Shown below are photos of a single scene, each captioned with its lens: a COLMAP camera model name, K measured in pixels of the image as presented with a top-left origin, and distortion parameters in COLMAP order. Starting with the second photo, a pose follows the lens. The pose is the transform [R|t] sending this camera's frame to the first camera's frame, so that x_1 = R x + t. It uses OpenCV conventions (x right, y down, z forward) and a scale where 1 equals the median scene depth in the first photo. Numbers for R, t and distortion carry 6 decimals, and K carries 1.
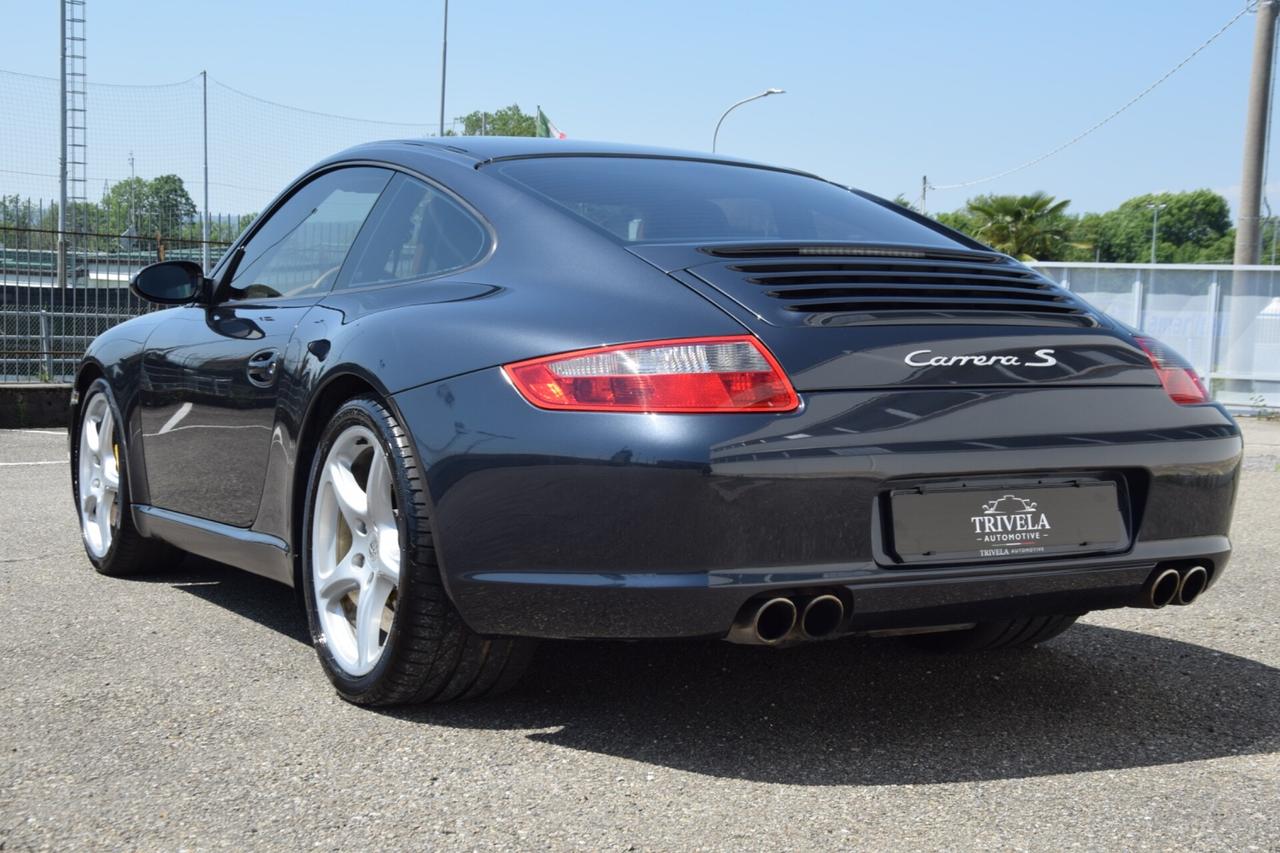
lens RADIAL K [[2099.8, 0, 640.0], [0, 2099.8, 426.5], [0, 0, 1]] dist [0.293733, 0.141860]
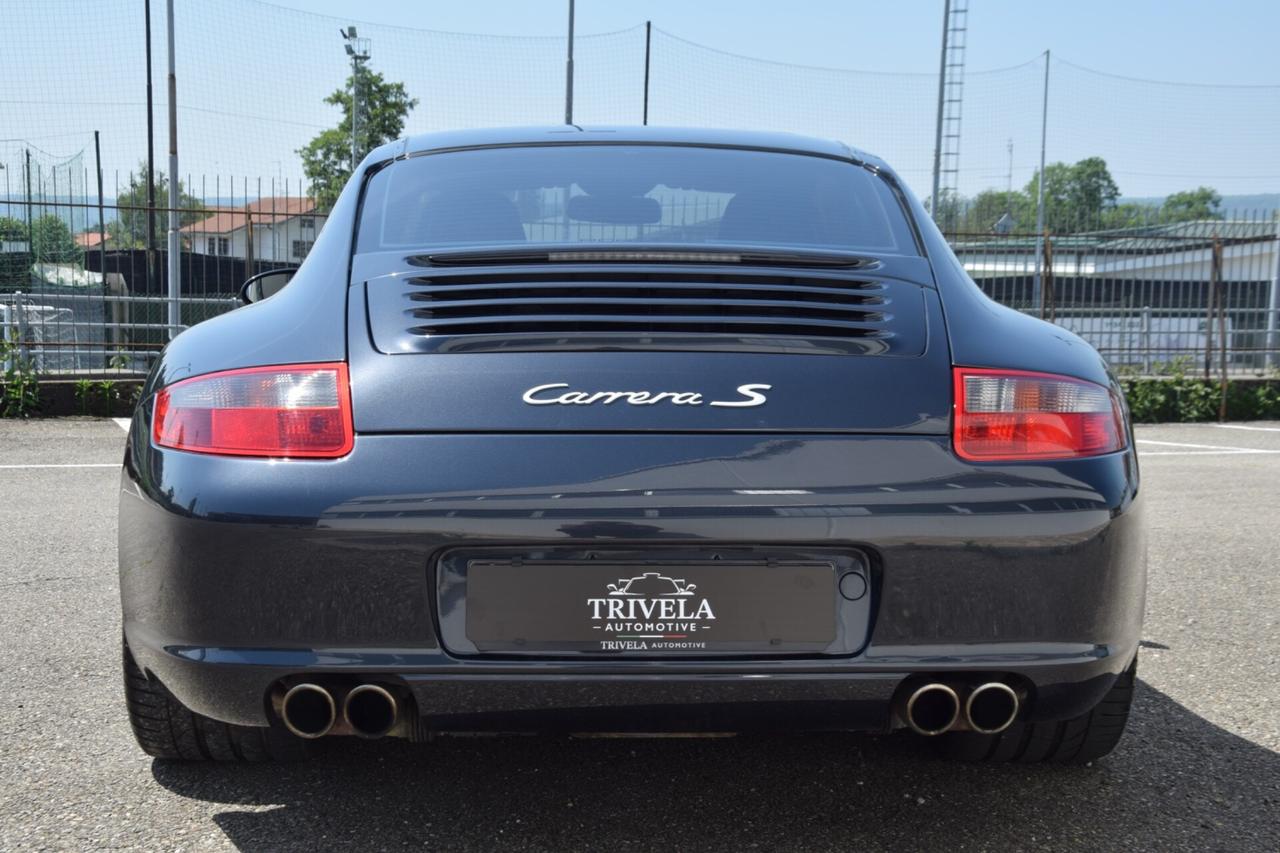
lens RADIAL K [[2099.8, 0, 640.0], [0, 2099.8, 426.5], [0, 0, 1]] dist [0.293733, 0.141860]
pose [[0.849373, 0.027444, -0.527080, 0.552032], [-0.022477, 0.999622, 0.015826, -0.031817], [0.527315, -0.001595, 0.849668, 0.331173]]
